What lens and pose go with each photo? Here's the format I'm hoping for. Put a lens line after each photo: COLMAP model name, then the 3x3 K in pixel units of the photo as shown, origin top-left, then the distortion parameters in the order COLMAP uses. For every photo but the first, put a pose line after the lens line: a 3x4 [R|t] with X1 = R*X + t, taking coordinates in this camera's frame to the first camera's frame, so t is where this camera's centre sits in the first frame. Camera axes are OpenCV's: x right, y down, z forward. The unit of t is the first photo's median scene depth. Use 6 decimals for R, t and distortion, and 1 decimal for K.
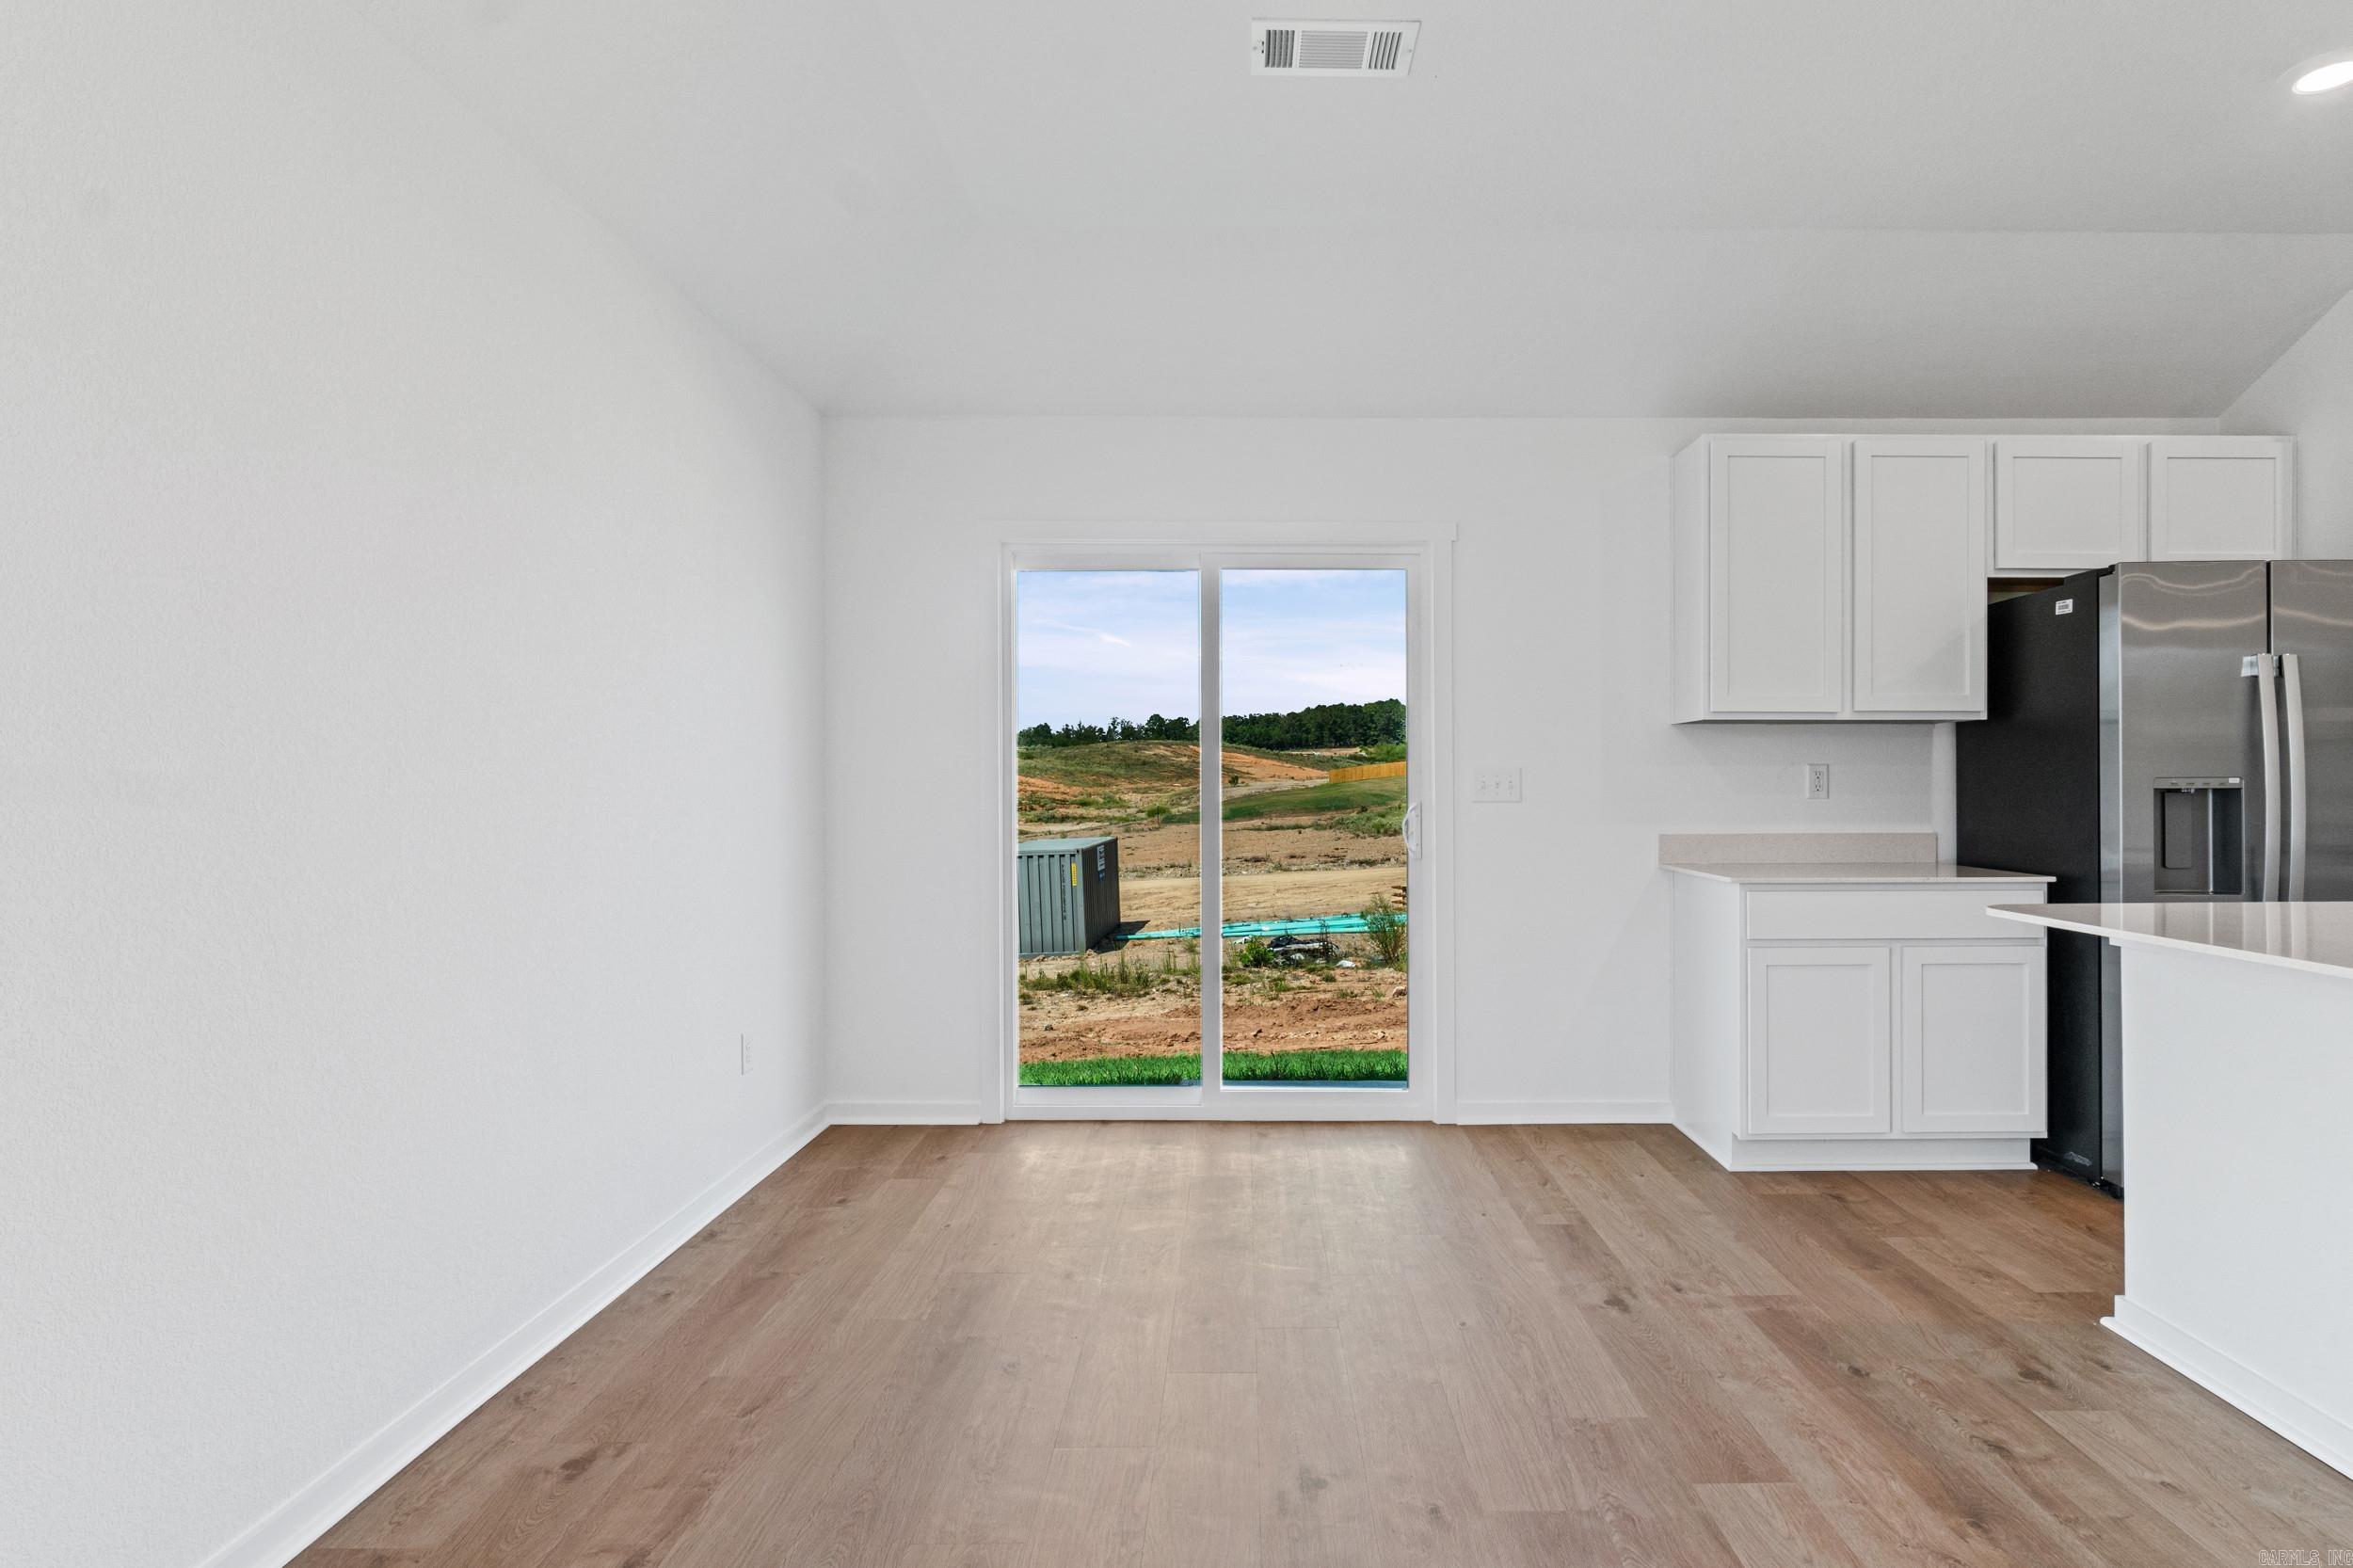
lens RADIAL K [[1233.1, 0, 1260.6], [0, 1233.1, 785.1], [0, 0, 1]] dist [-0.003652, -0.000198]
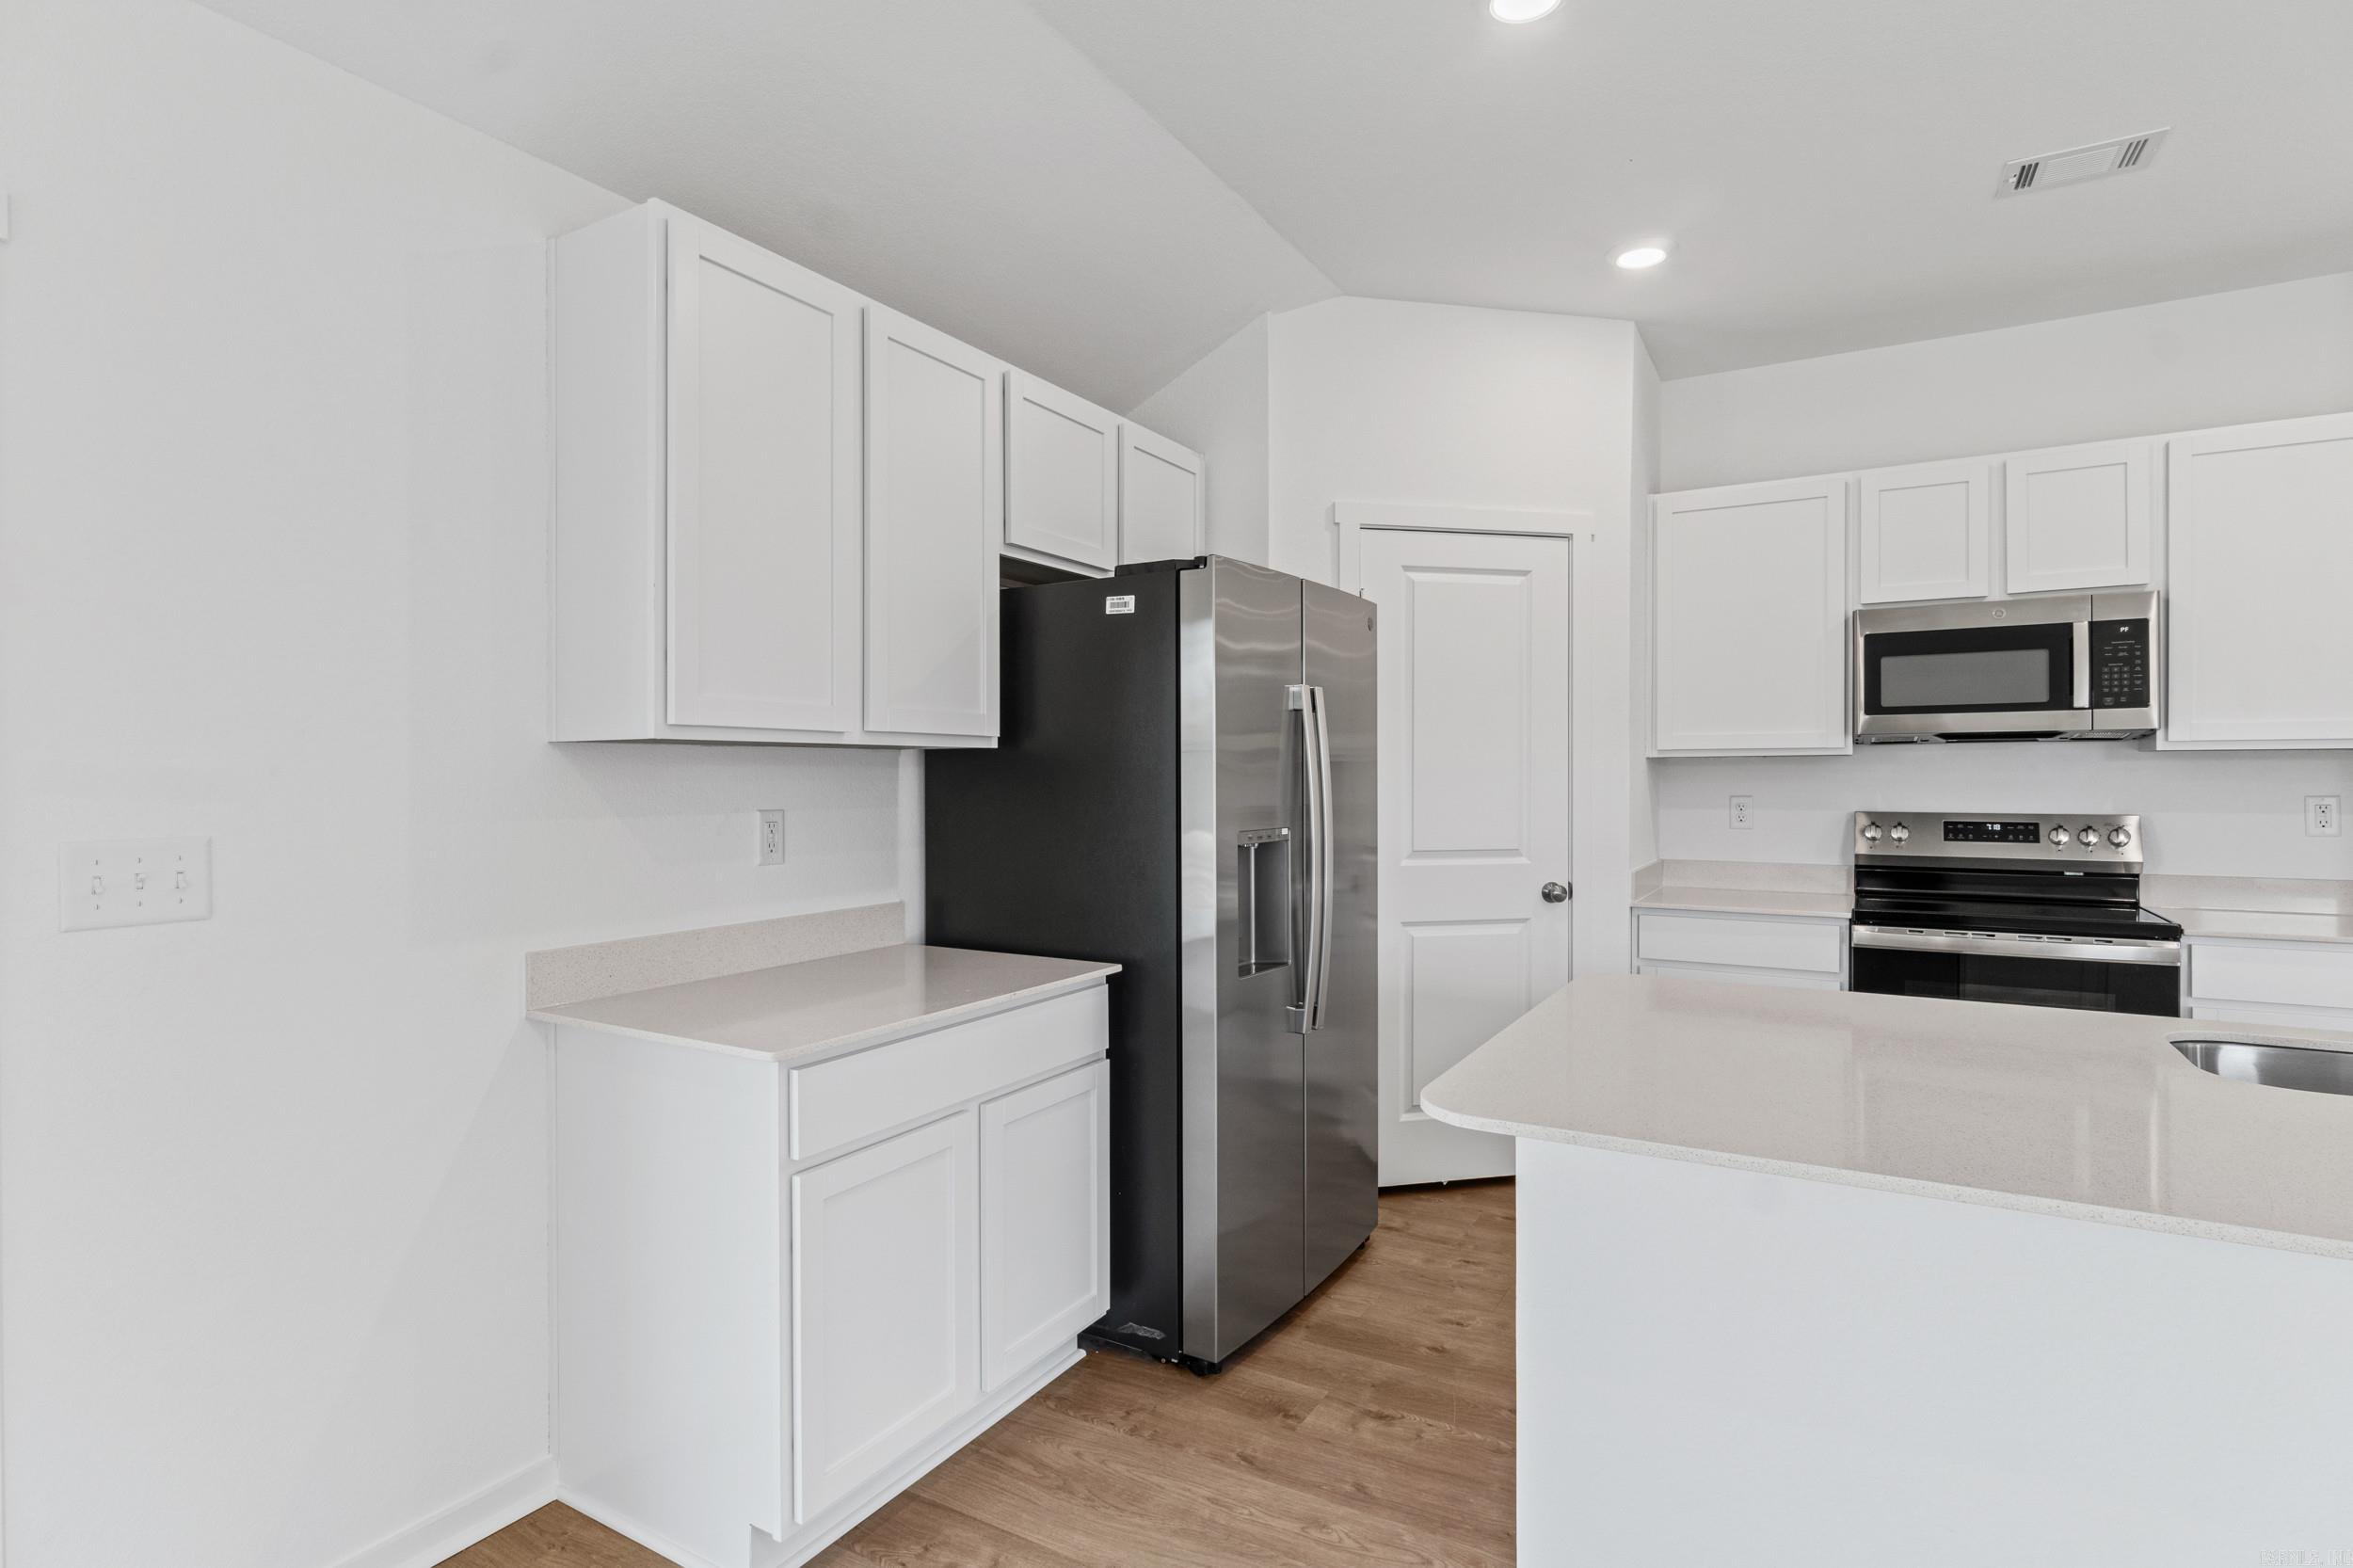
lens RADIAL K [[1185.3, 0, 1155.6], [0, 1185.3, 771.3], [0, 0, 1]] dist [-0.009203, -0.000606]
pose [[0.522576, 0.001161, 0.852592, 0.043464], [0.004476, 0.999982, -0.004105, -0.039277], [-0.852581, 0.005961, 0.522561, 0.602304]]
